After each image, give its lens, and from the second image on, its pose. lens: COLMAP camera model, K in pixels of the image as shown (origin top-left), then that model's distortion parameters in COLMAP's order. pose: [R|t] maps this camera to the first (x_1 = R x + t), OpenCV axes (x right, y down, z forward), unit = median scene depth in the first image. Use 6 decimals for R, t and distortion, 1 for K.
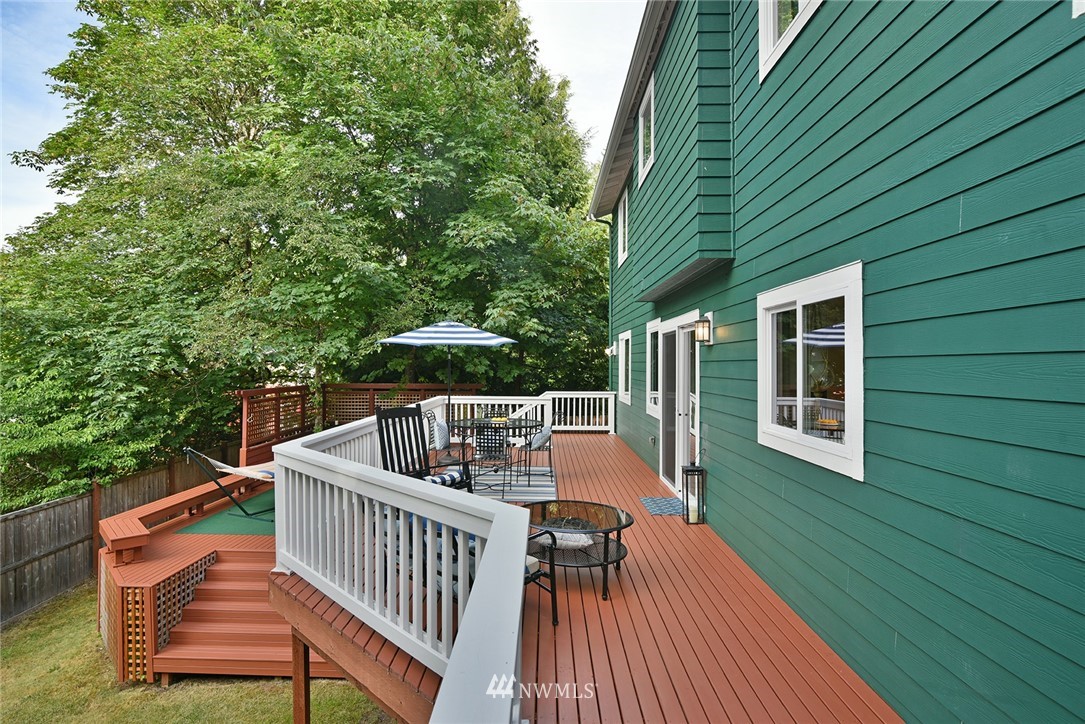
lens RADIAL K [[584.0, 0, 541.1], [0, 584.0, 364.0], [0, 0, 1]] dist [-0.000550, -0.000334]
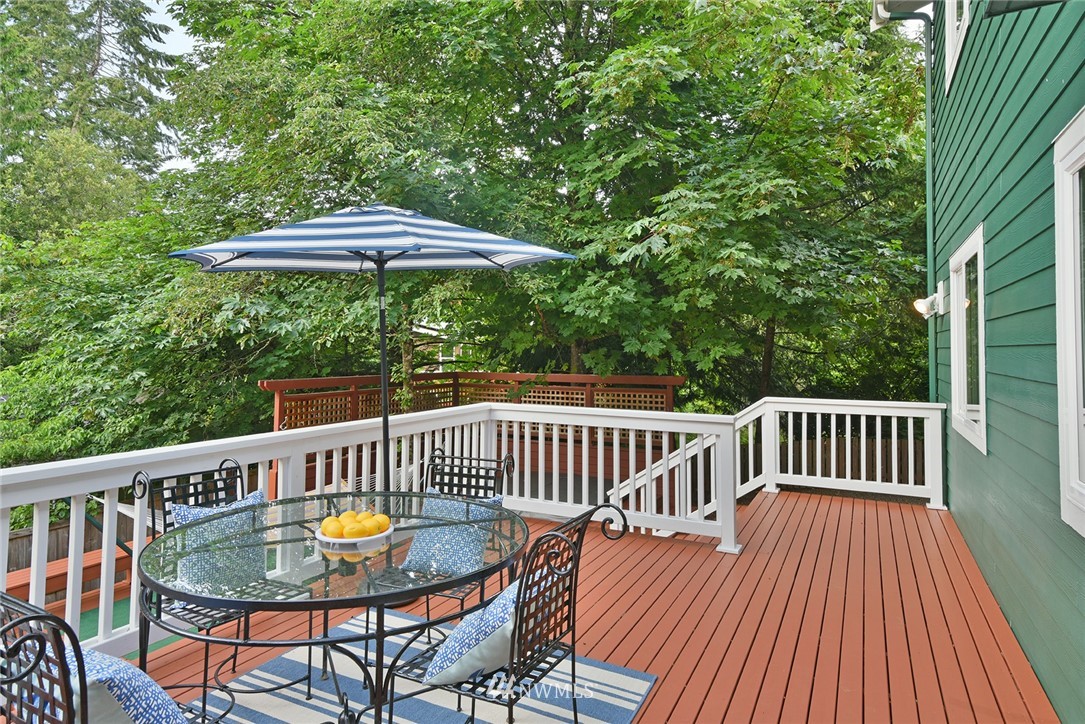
lens RADIAL K [[627.2, 0, 545.1], [0, 627.2, 329.8], [0, 0, 1]] dist [-0.003313, -0.000895]
pose [[0.891566, -0.007877, -0.452823, 0.077082], [-0.006859, 0.999499, -0.030890, 0.010859], [0.452840, 0.030646, 0.891065, 0.481877]]
